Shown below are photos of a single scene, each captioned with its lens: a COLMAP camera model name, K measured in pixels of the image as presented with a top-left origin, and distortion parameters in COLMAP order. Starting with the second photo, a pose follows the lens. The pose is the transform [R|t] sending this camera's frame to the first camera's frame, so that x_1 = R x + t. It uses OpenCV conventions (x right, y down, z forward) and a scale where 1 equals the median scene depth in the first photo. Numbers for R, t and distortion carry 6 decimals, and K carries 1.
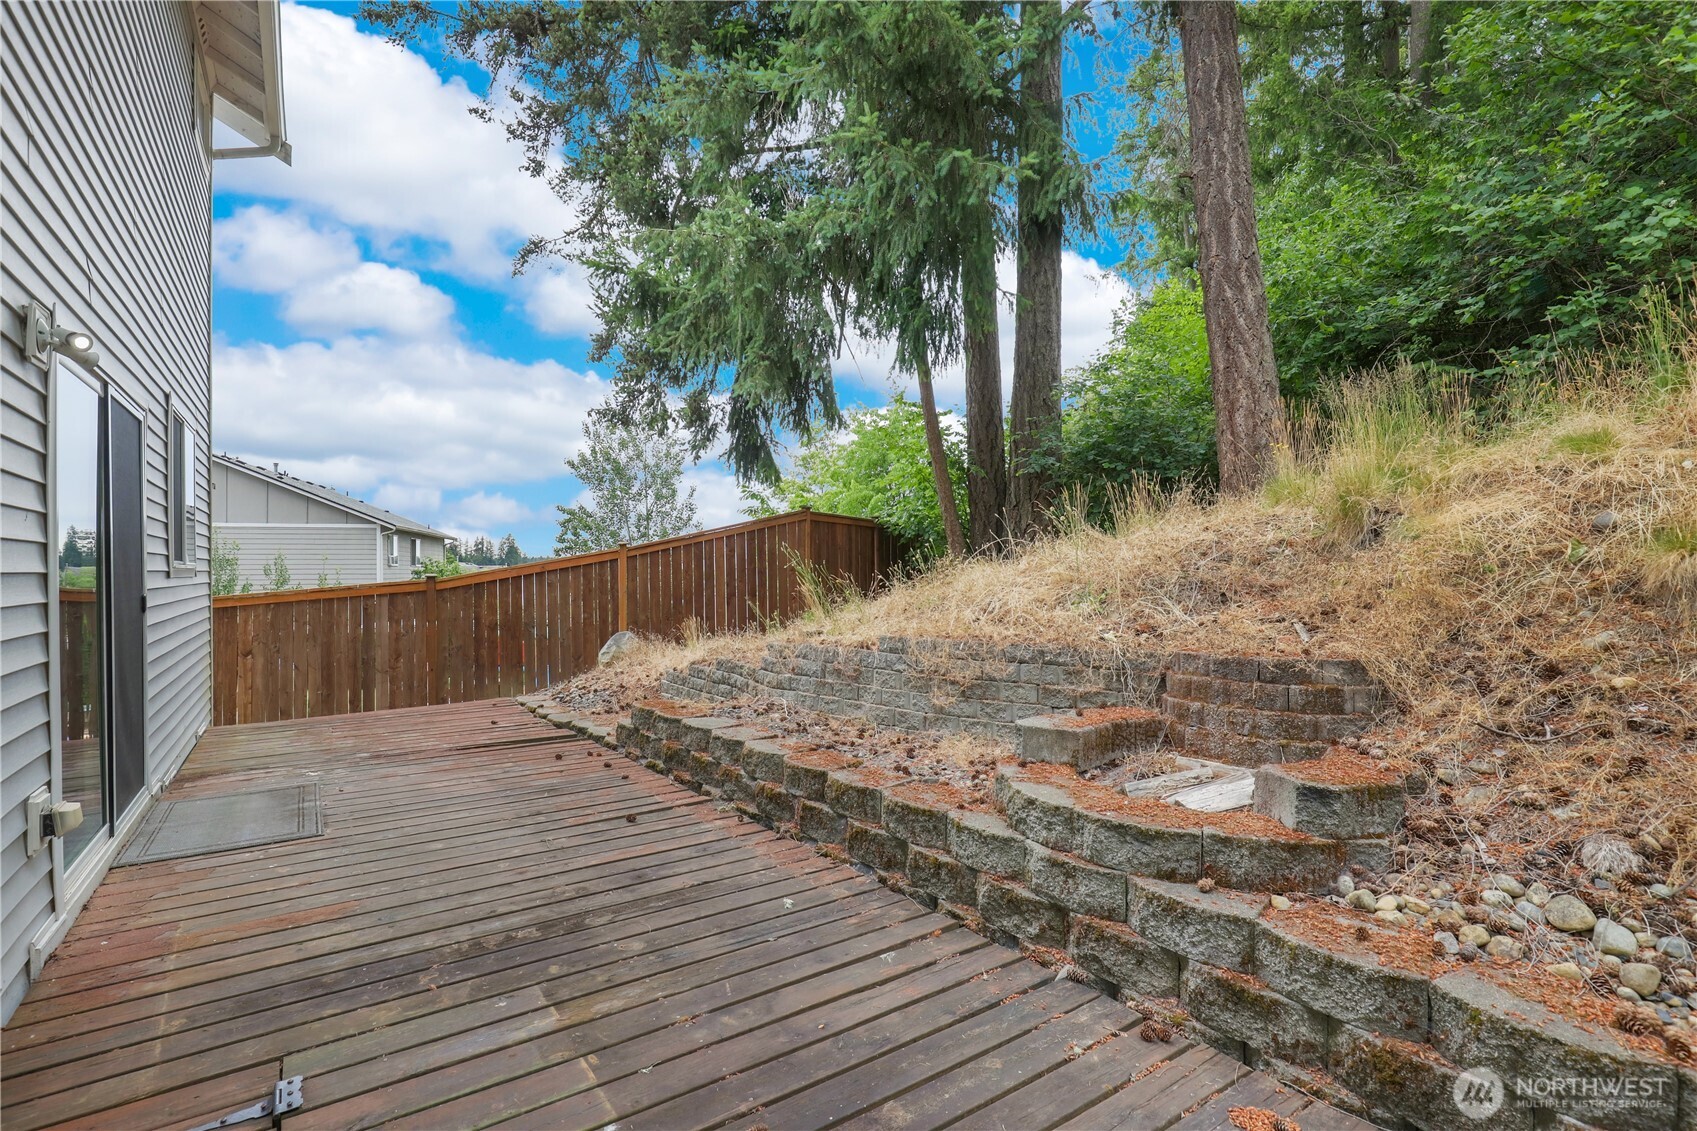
lens RADIAL K [[804.6, 0, 858.6], [0, 804.6, 572.9], [0, 0, 1]] dist [-0.019047, 0.000503]
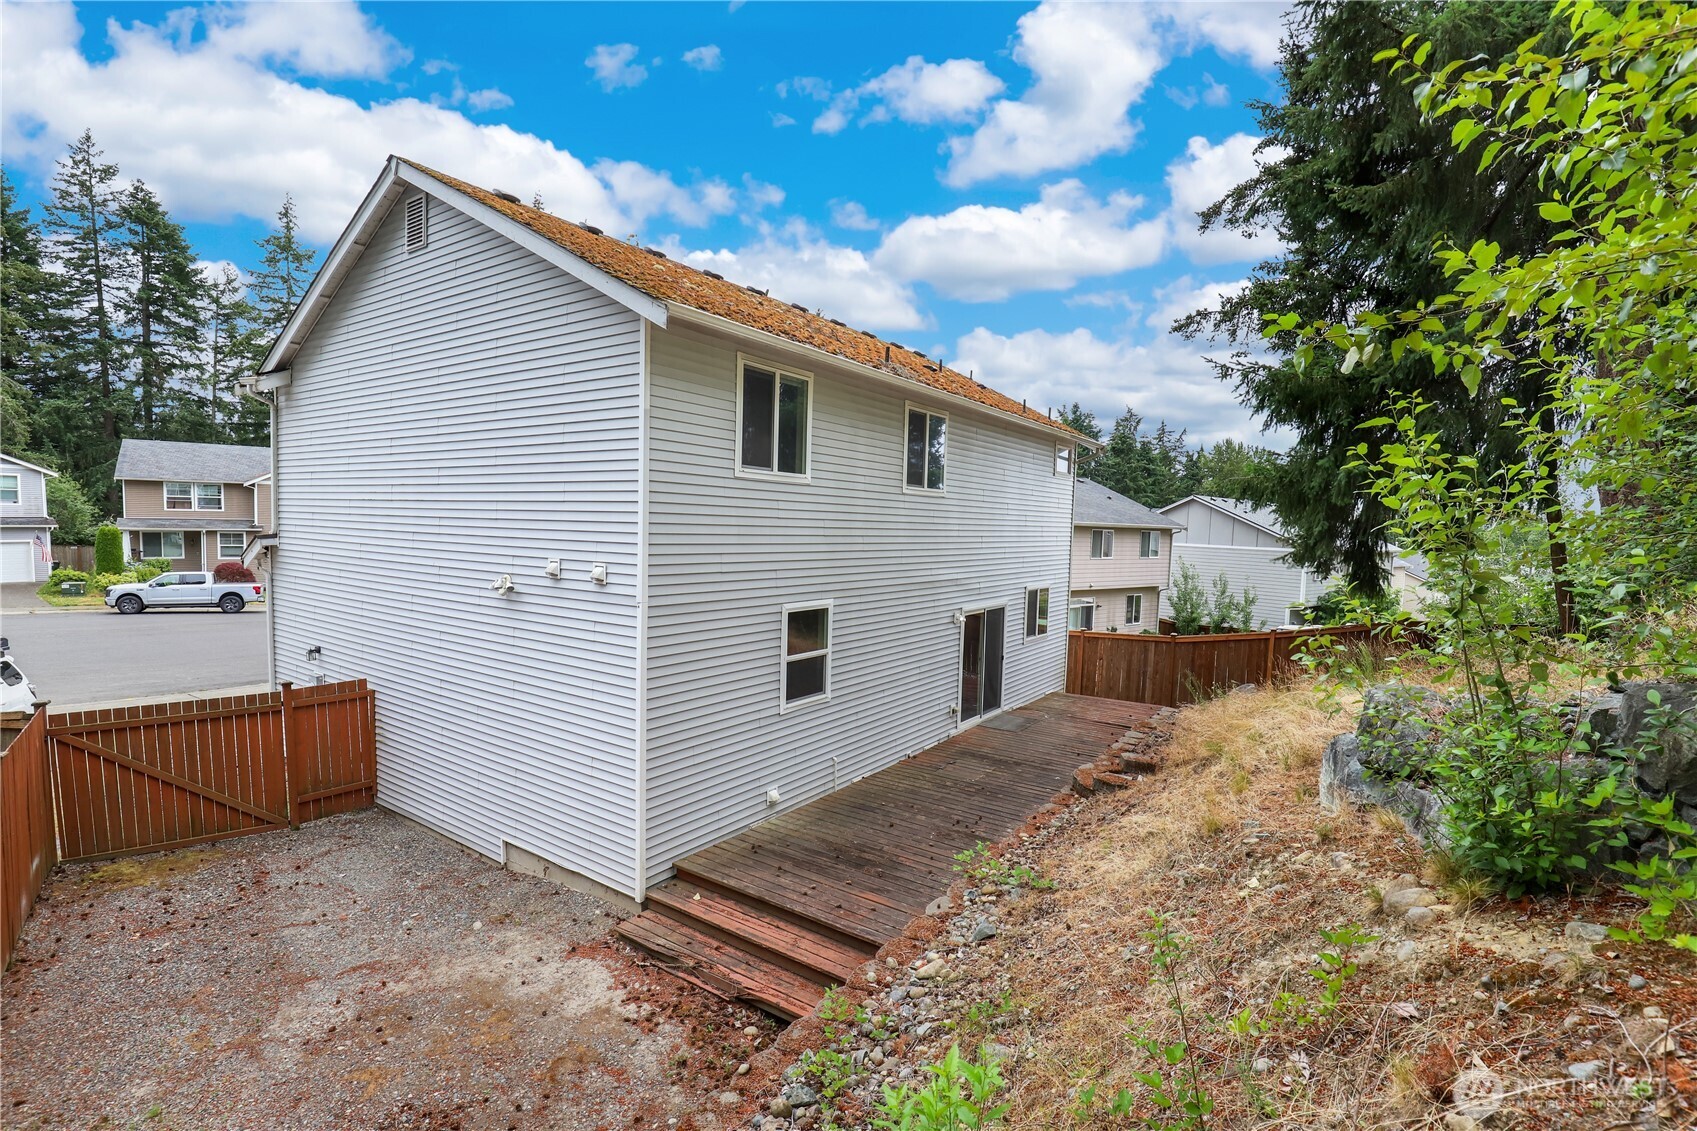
lens RADIAL K [[790.5, 0, 854.6], [0, 790.5, 585.9], [0, 0, 1]] dist [-0.023760, 0.001614]
pose [[0.353428, 0.090423, -0.931081, 2.001893], [-0.029421, 0.995899, 0.085550, -0.531208], [0.934999, -0.002842, 0.354639, -0.832214]]
